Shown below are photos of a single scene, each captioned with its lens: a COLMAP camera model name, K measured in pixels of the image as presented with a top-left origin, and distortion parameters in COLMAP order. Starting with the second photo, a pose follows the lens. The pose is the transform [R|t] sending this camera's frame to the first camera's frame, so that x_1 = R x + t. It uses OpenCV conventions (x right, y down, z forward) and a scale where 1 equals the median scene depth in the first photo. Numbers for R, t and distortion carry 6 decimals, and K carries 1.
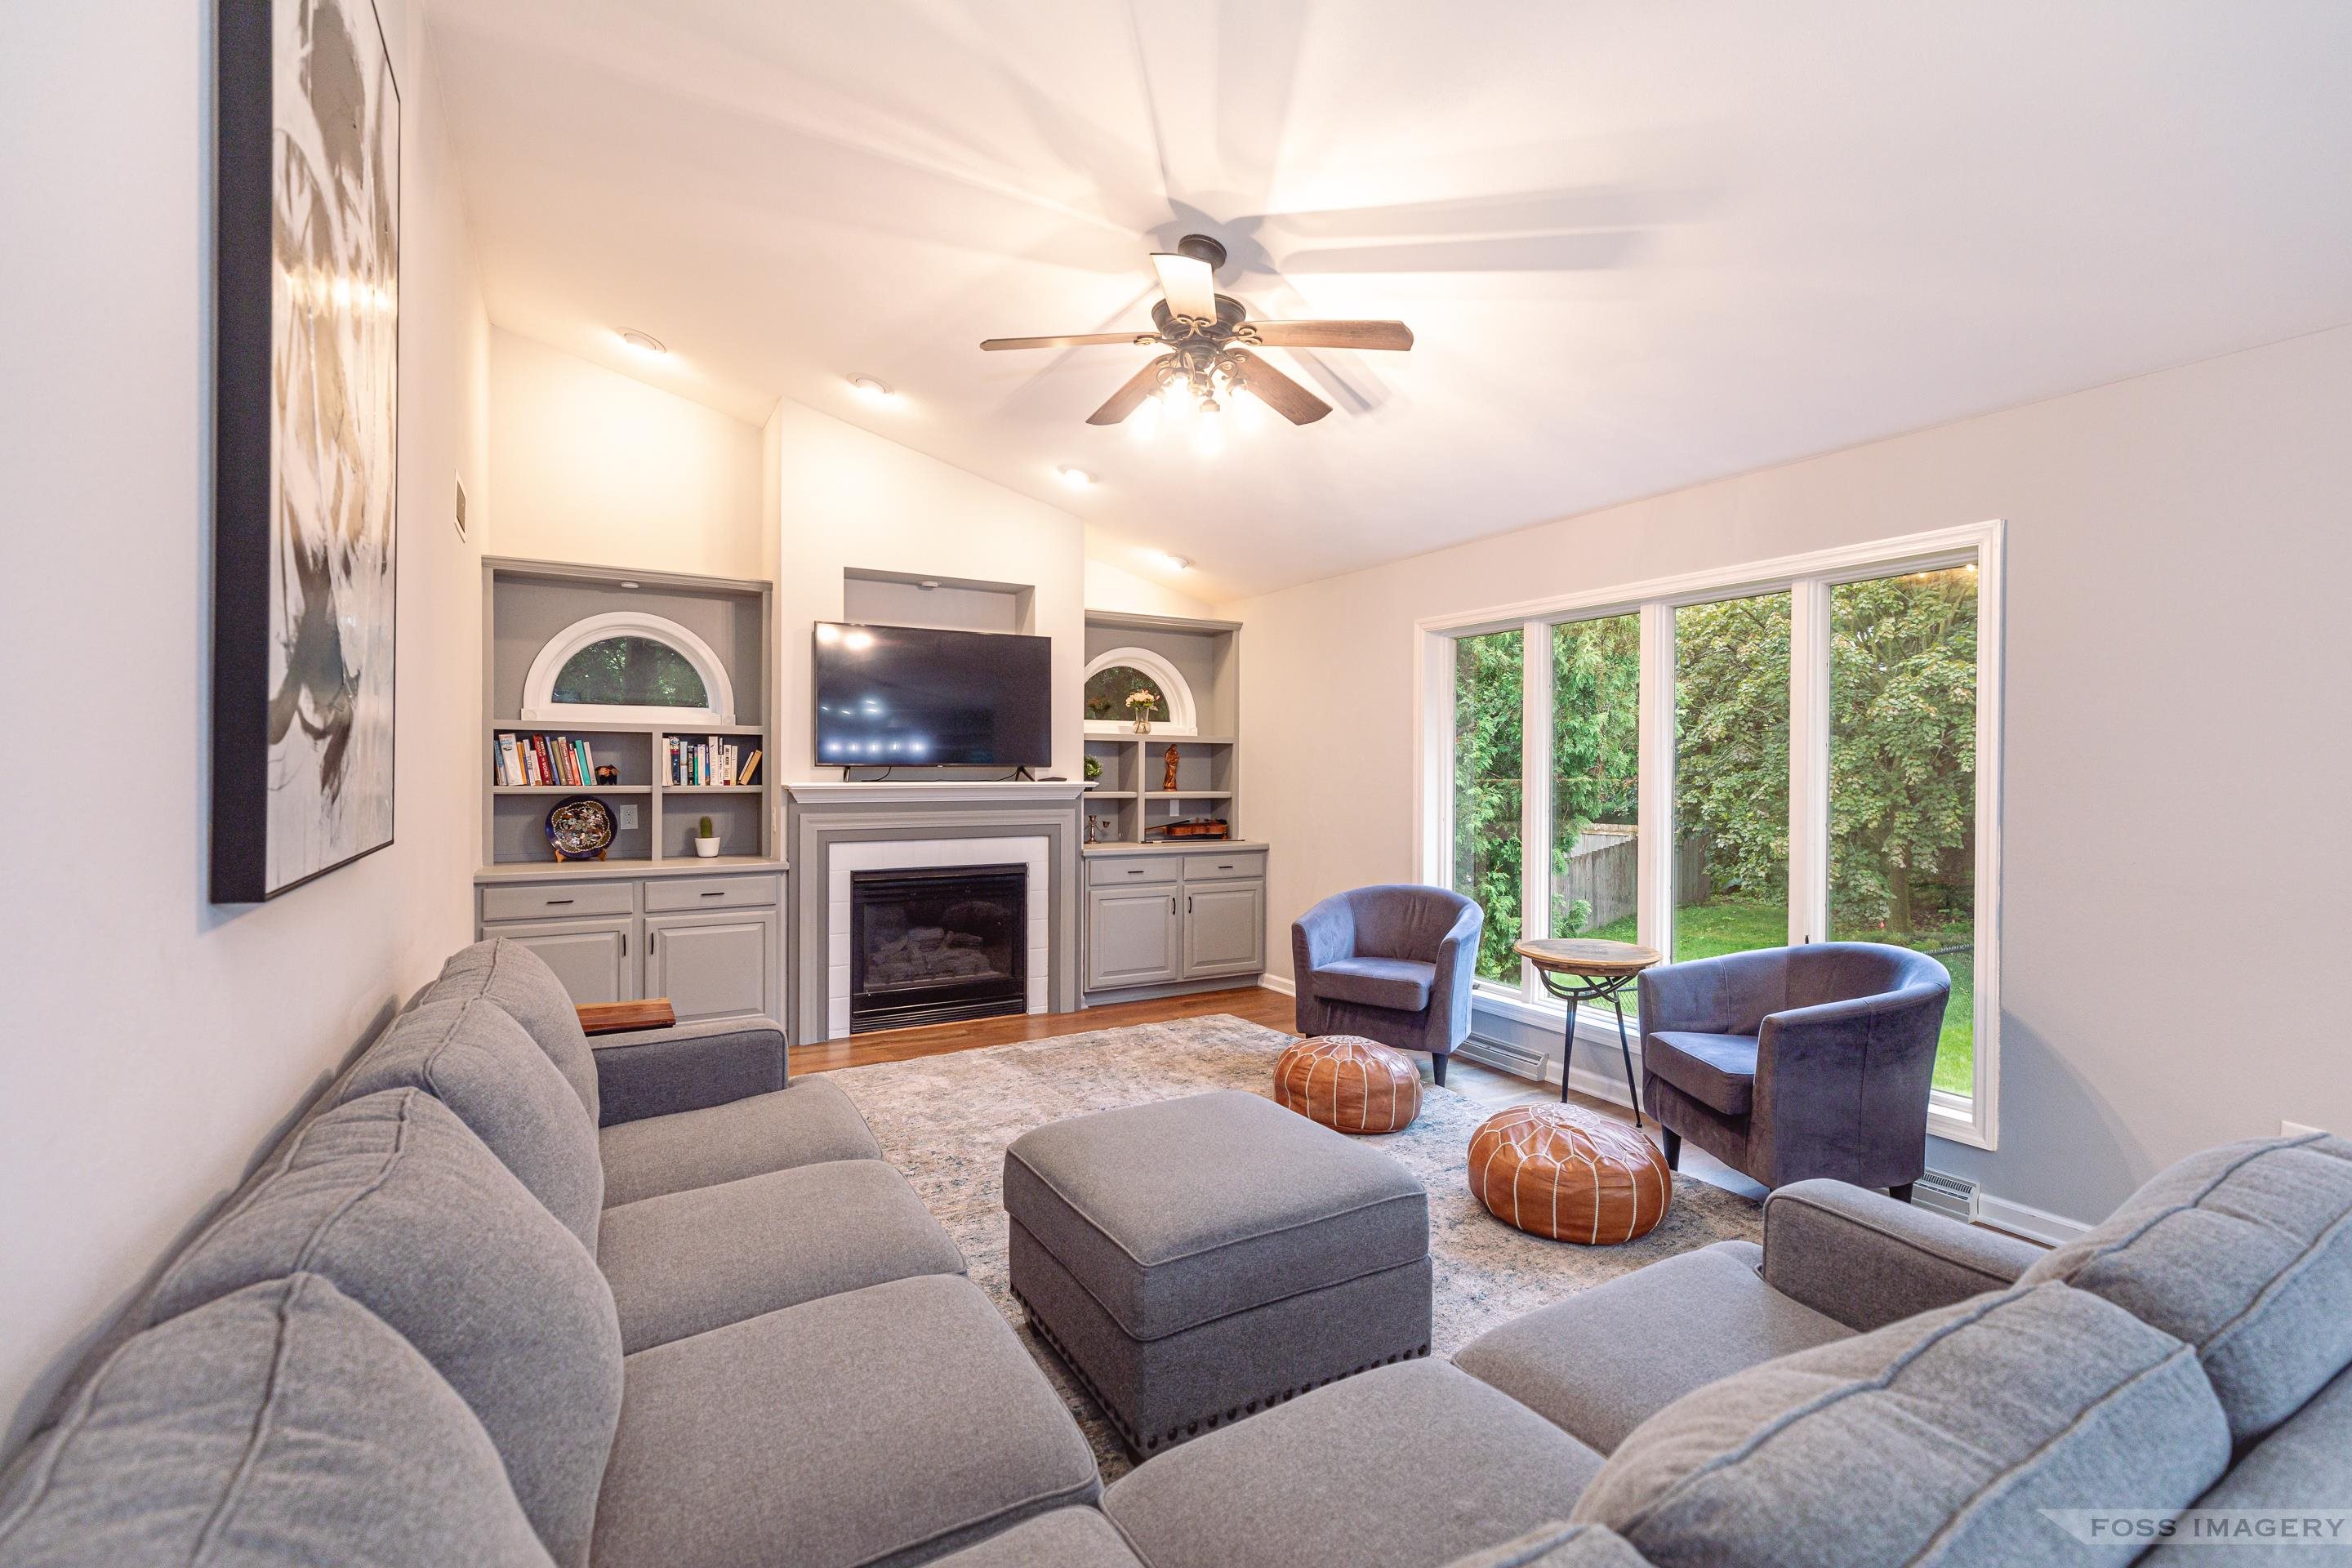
lens RADIAL K [[1045.9, 0, 1178.8], [0, 1045.9, 774.1], [0, 0, 1]] dist [0.005204, -0.000271]
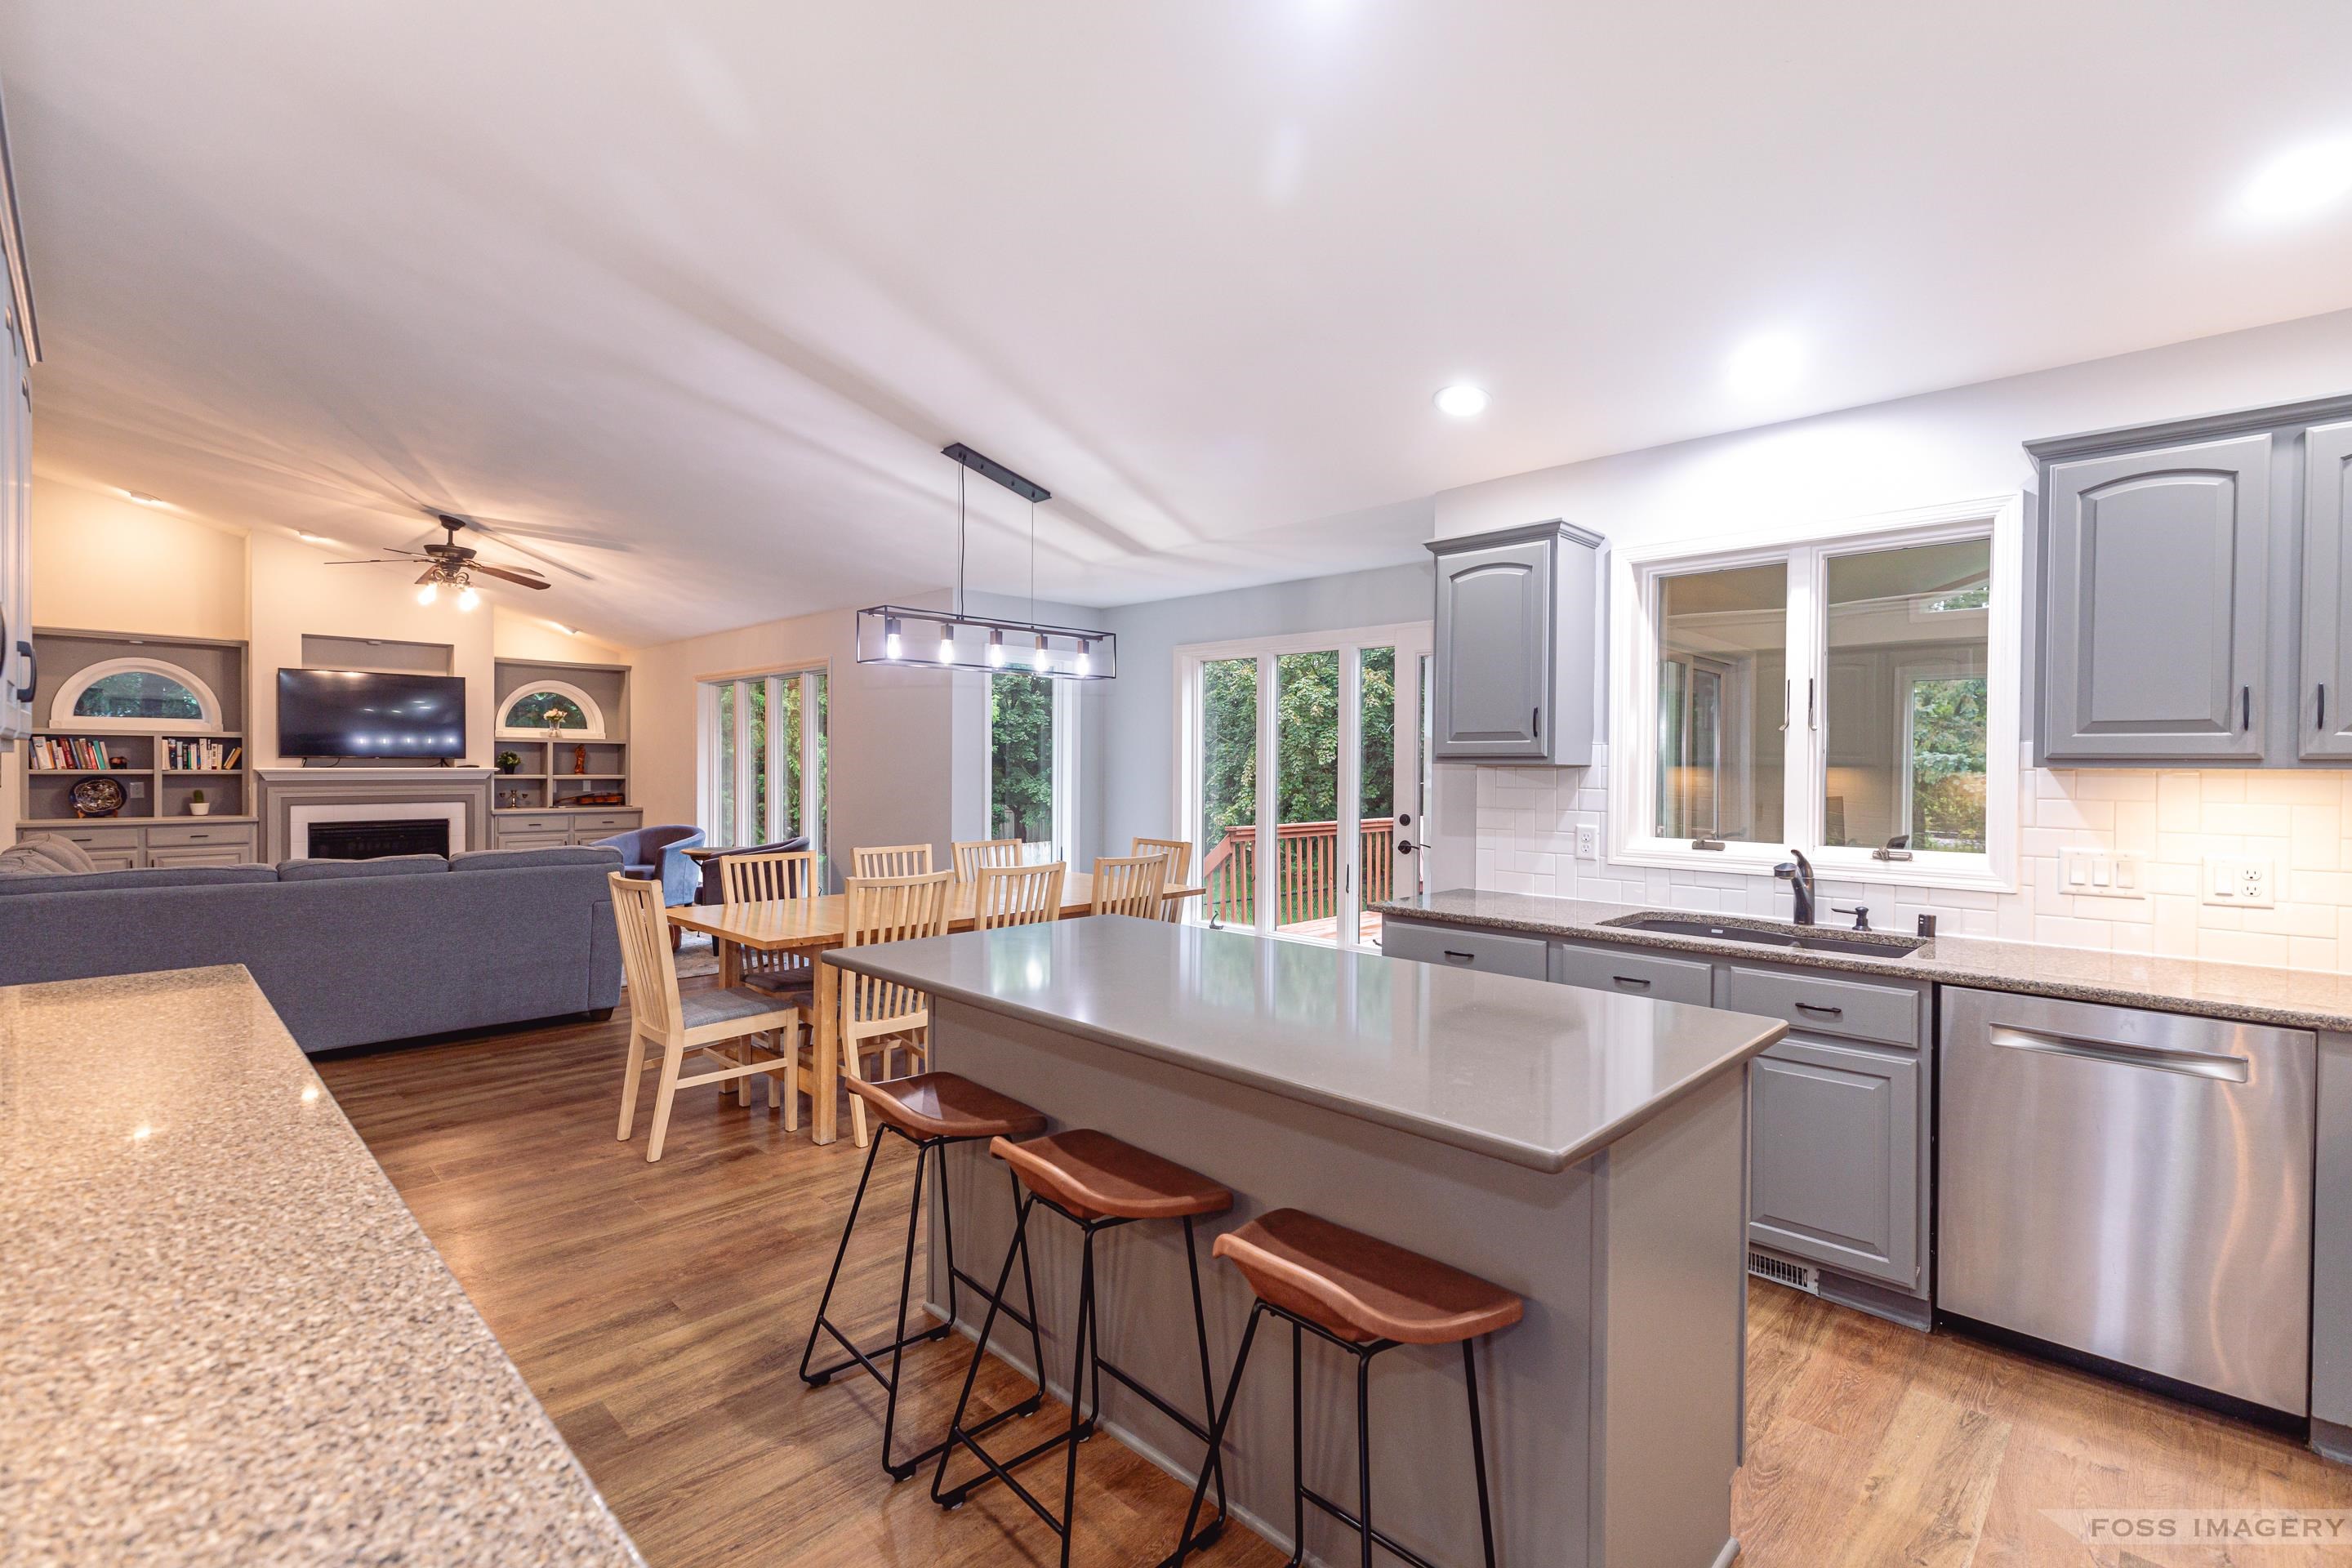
lens RADIAL K [[1042.3, 0, 1180.5], [0, 1042.3, 774.6], [0, 0, 1]] dist [0.003346, 0.000426]
pose [[0.961535, -0.001580, 0.274677, 0.533668], [-0.000331, 0.999976, 0.006912, 0.006938], [-0.274681, -0.006737, 0.961512, -0.910898]]
